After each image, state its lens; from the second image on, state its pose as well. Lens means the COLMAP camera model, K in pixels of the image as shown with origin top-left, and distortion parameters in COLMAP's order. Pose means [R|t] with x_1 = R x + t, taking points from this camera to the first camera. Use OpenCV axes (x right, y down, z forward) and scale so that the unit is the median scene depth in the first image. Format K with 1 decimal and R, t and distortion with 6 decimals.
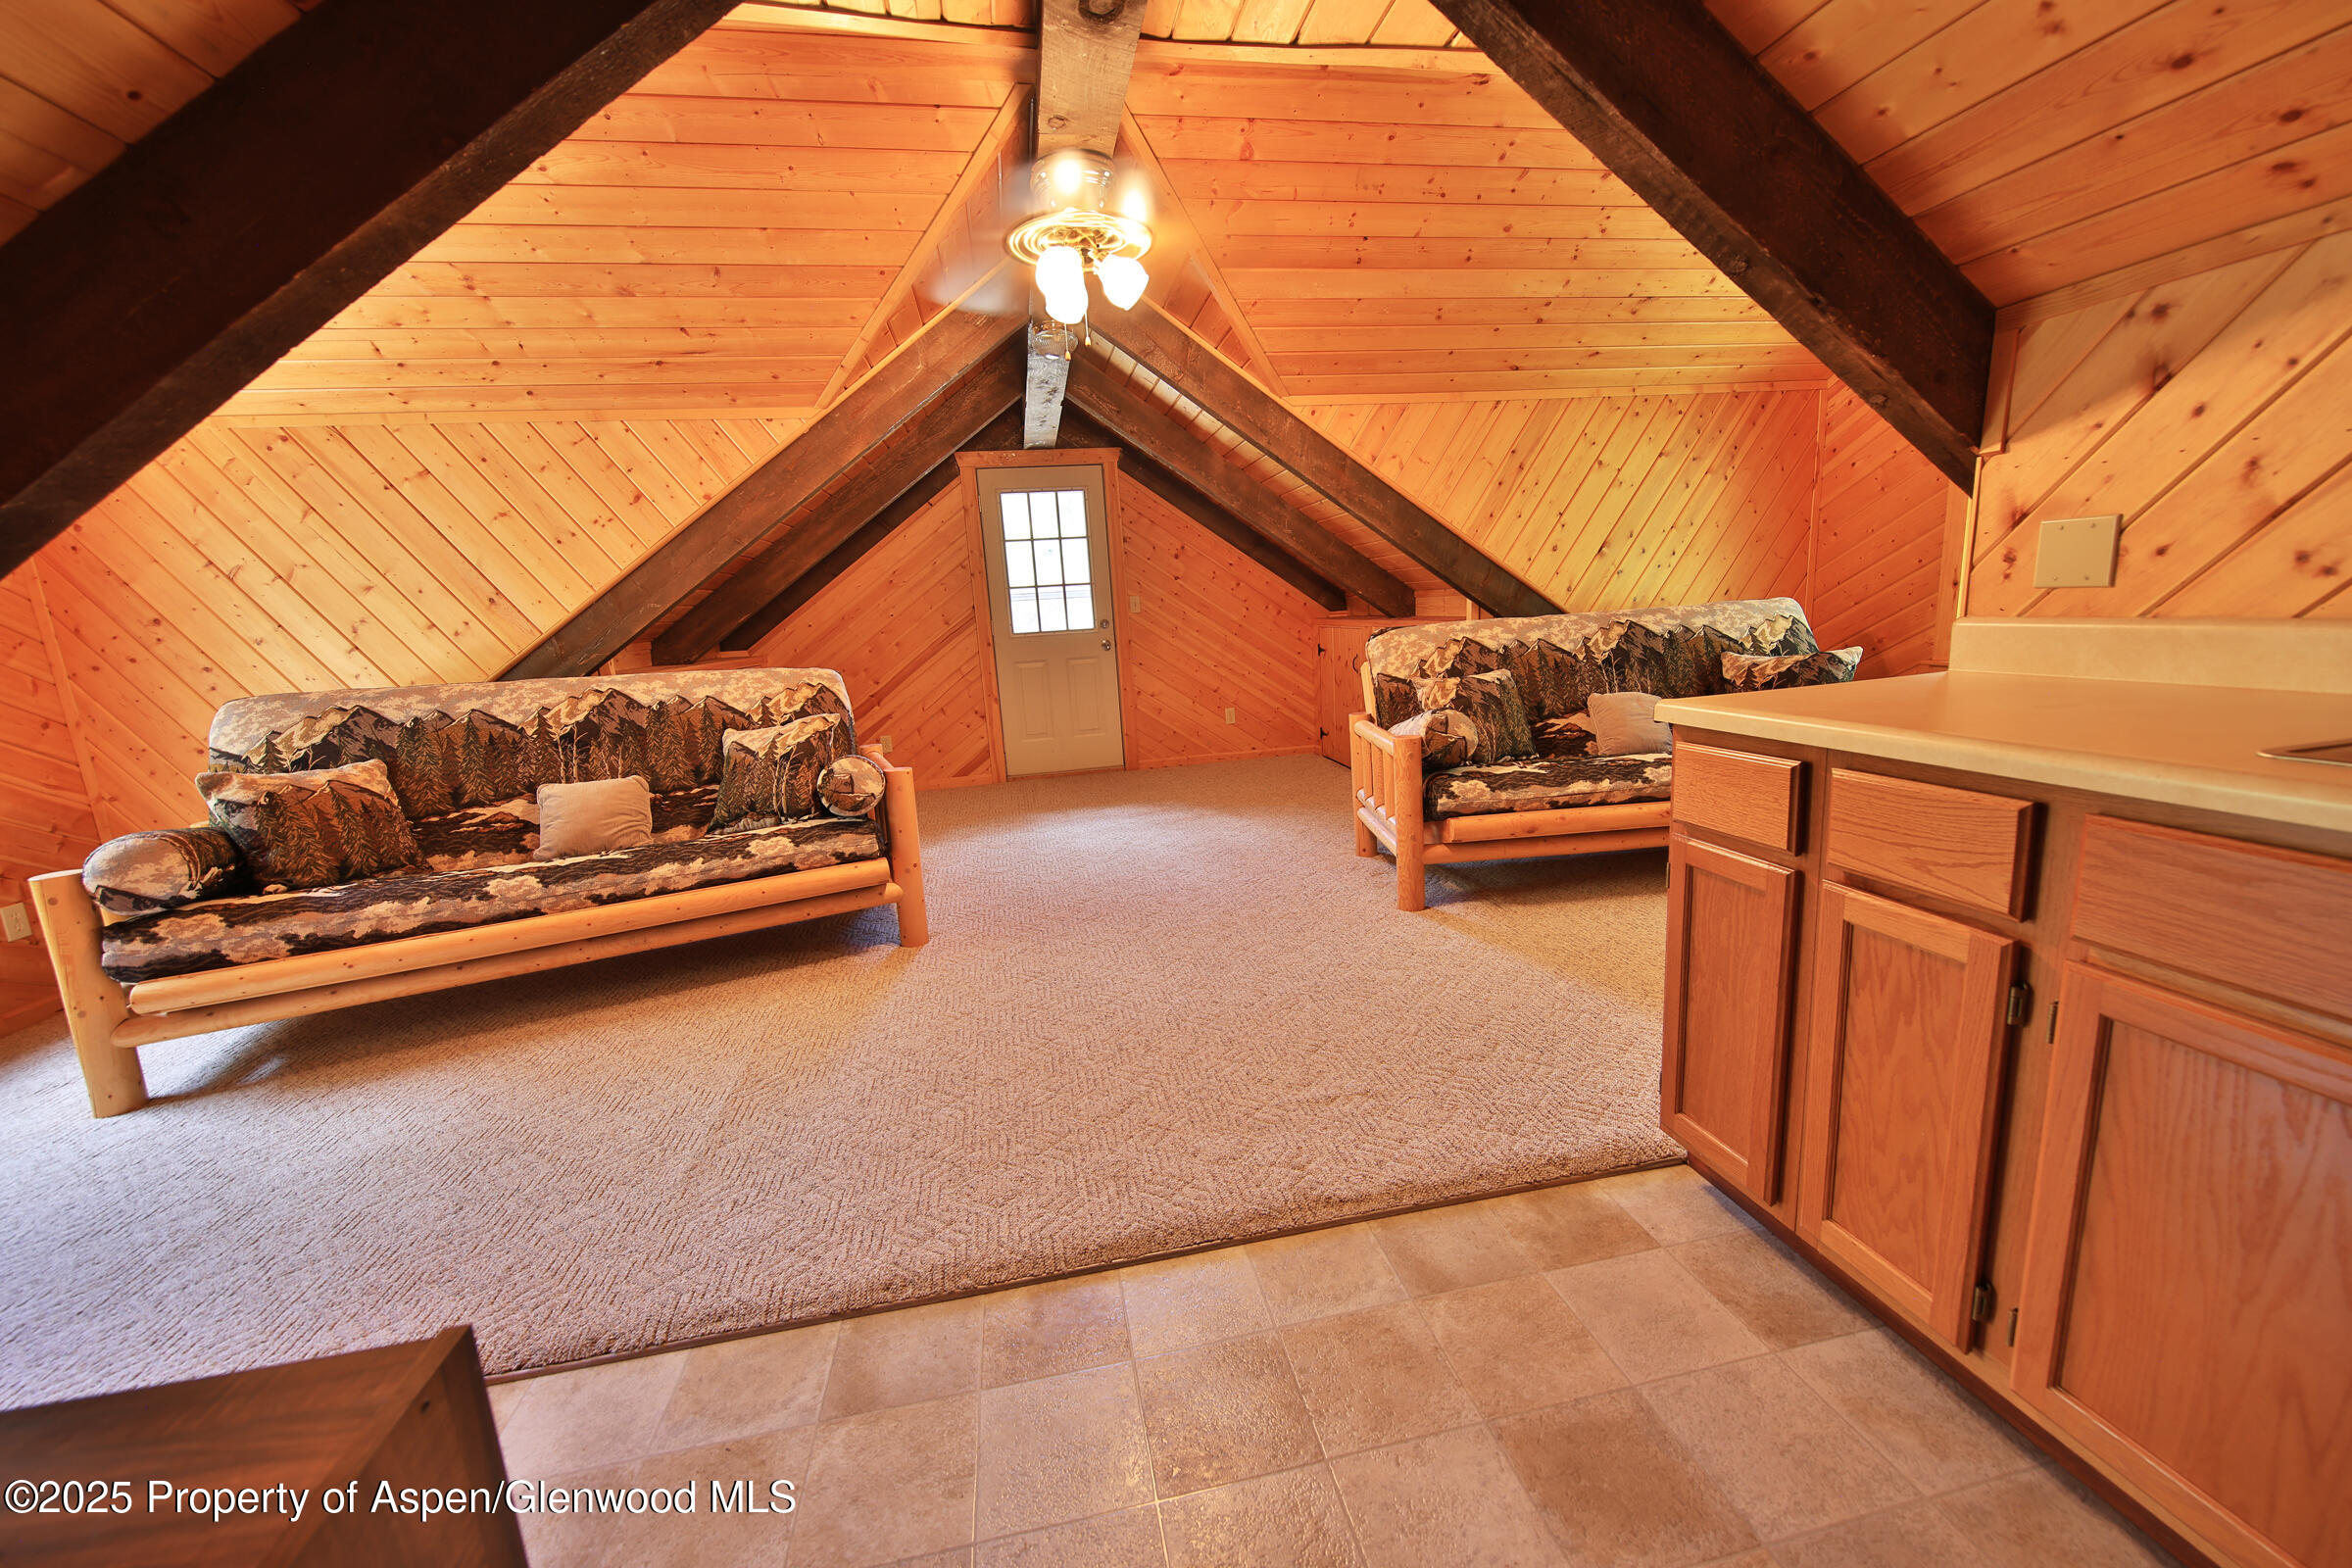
lens RADIAL K [[924.5, 0, 1180.3], [0, 924.5, 781.3], [0, 0, 1]] dist [0.010410, 0.000025]
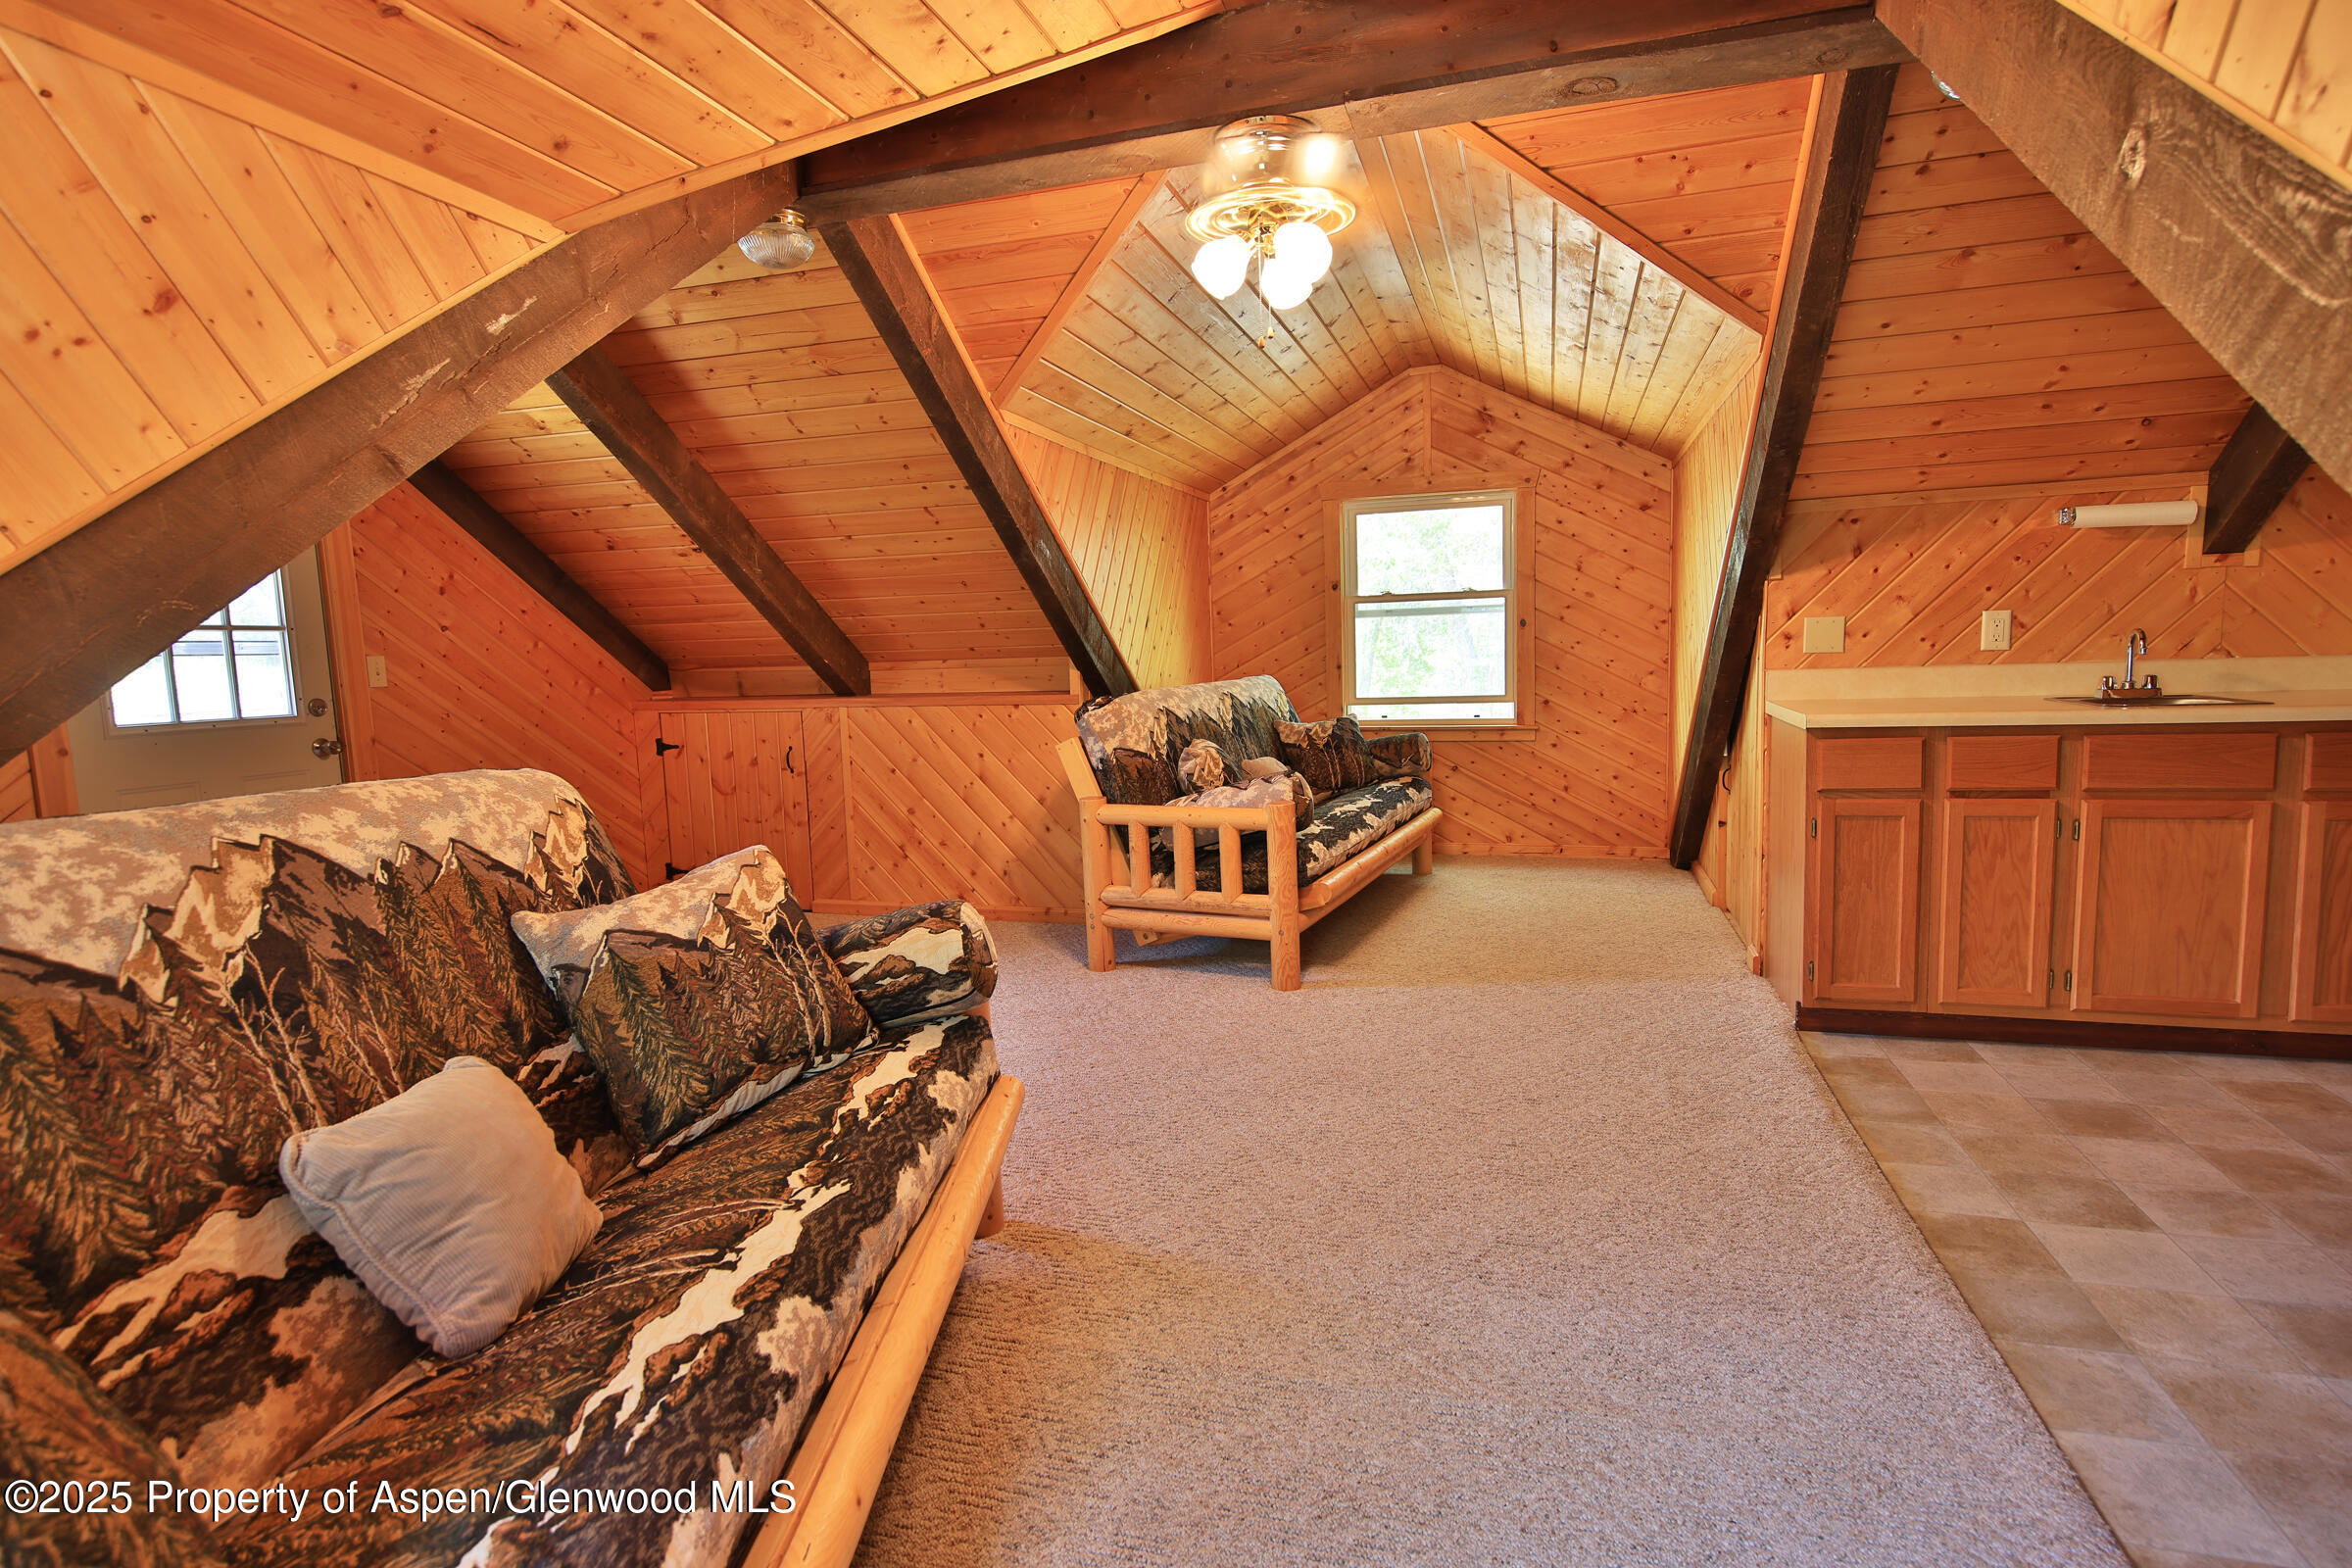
lens RADIAL K [[1219.6, 0, 1186.4], [0, 1219.6, 787.0], [0, 0, 1]] dist [0.002026, -0.000363]
pose [[0.439116, -0.056005, 0.896683, -0.838654], [0.173080, 0.984633, -0.023261, -0.047548], [-0.881601, 0.165412, 0.442062, 0.489501]]
